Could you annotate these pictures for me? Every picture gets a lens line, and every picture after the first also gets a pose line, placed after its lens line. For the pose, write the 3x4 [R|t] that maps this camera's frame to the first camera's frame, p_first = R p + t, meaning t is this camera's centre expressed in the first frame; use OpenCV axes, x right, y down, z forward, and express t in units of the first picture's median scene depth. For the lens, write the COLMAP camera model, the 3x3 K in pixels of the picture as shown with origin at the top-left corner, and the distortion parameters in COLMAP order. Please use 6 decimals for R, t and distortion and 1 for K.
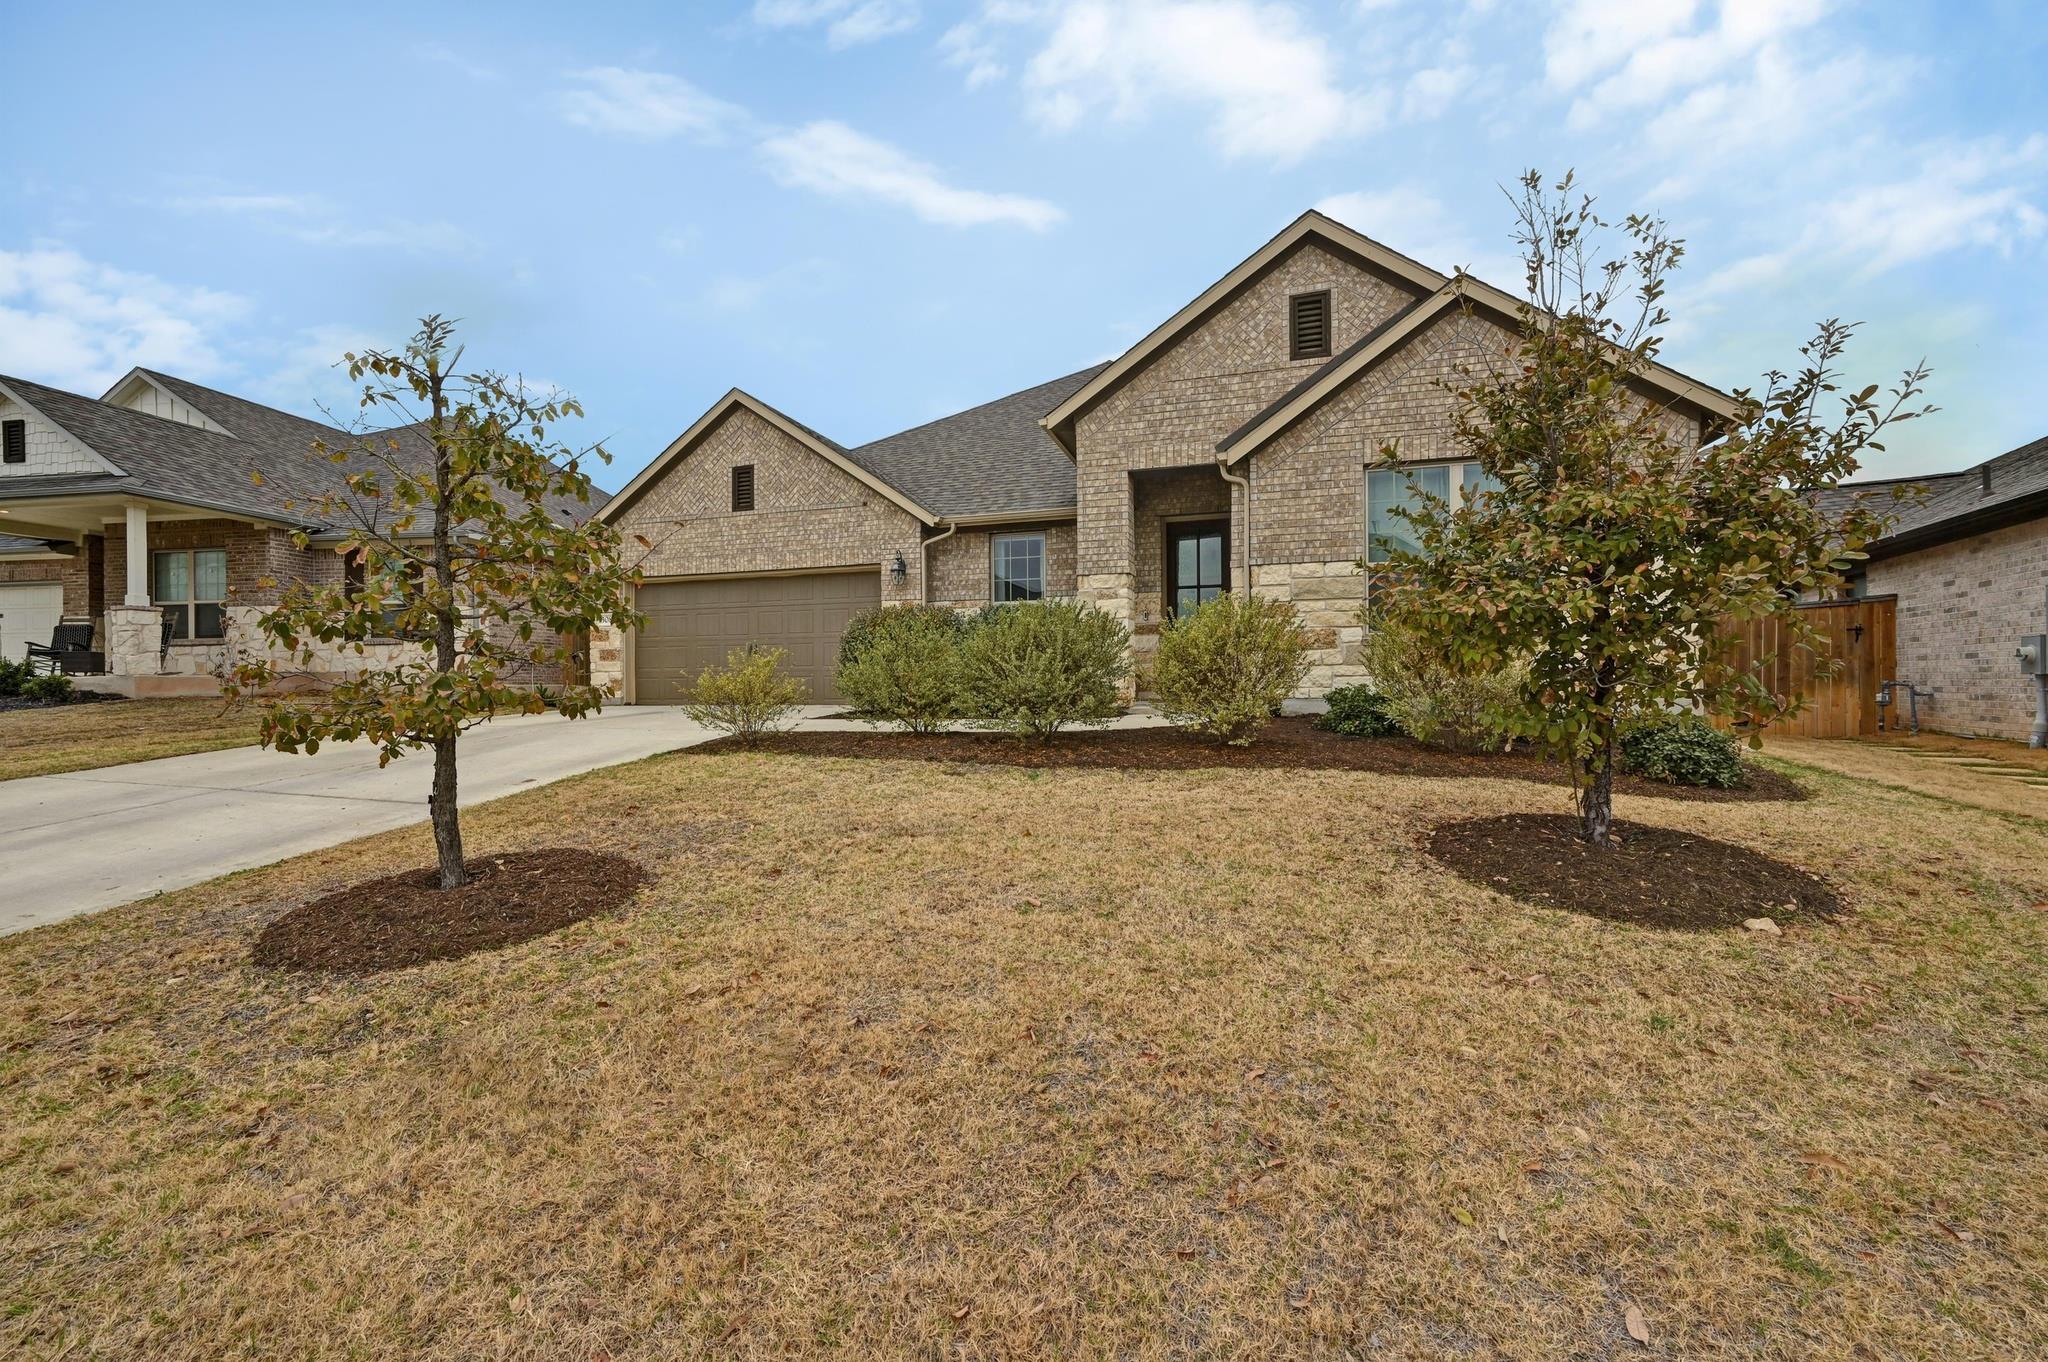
lens RADIAL K [[811.5, 0, 1025.2], [0, 811.5, 678.7], [0, 0, 1]] dist [-0.000632, 0.000830]
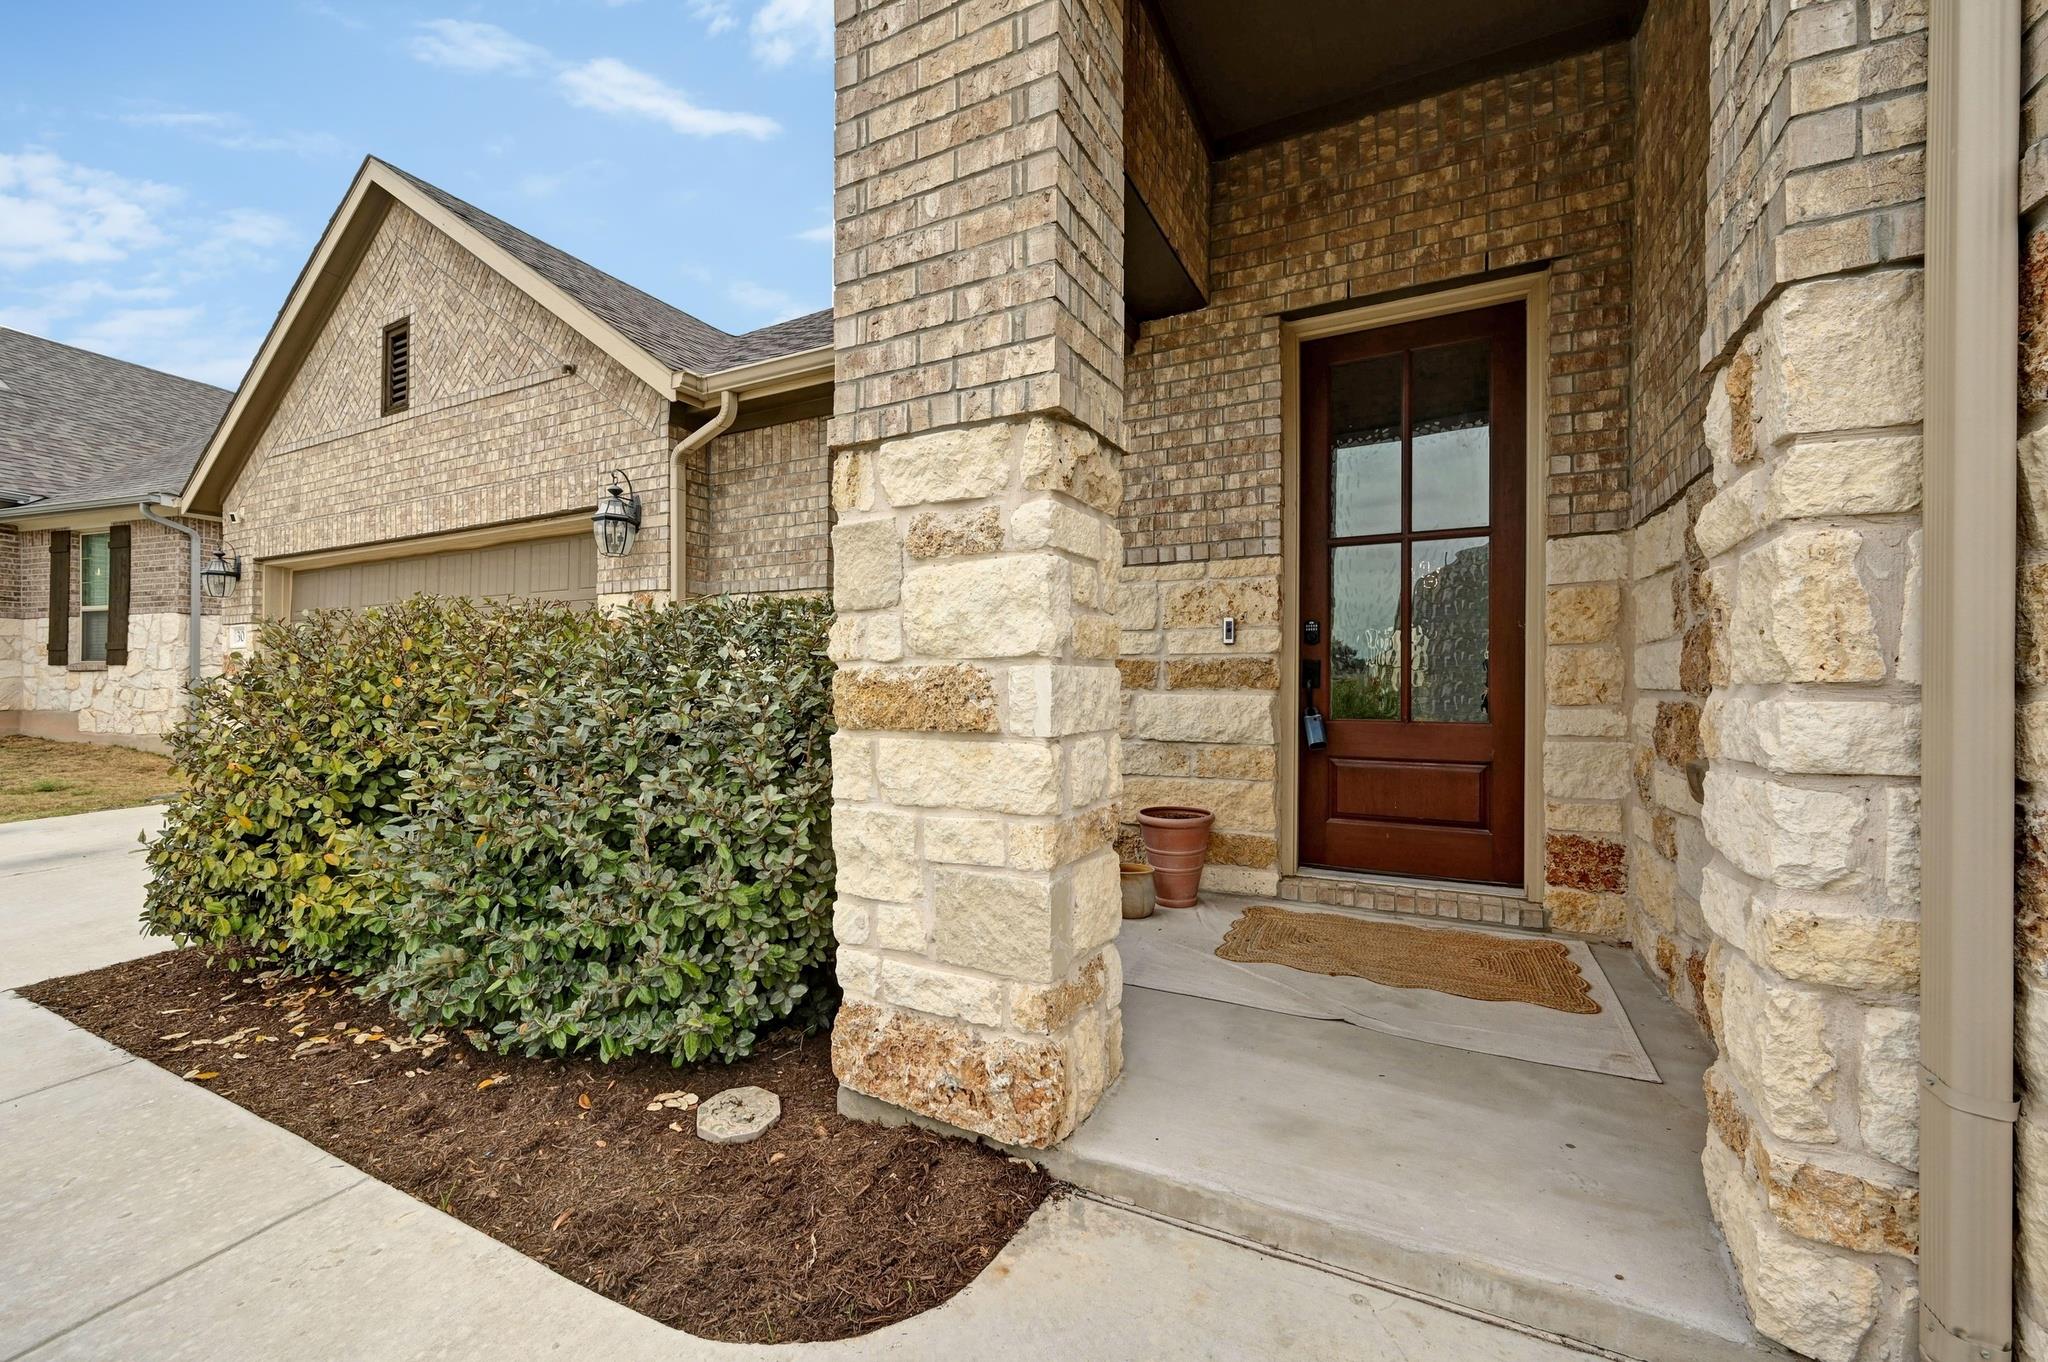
lens RADIAL K [[811.5, 0, 1022.9], [0, 811.5, 676.6], [0, 0, 1]] dist [-0.000632, 0.000830]
pose [[0.984839, 0.007054, -0.173326, 0.115404], [-0.007978, 0.999957, -0.004633, -0.053377], [0.173286, 0.005945, 0.984854, 0.624801]]
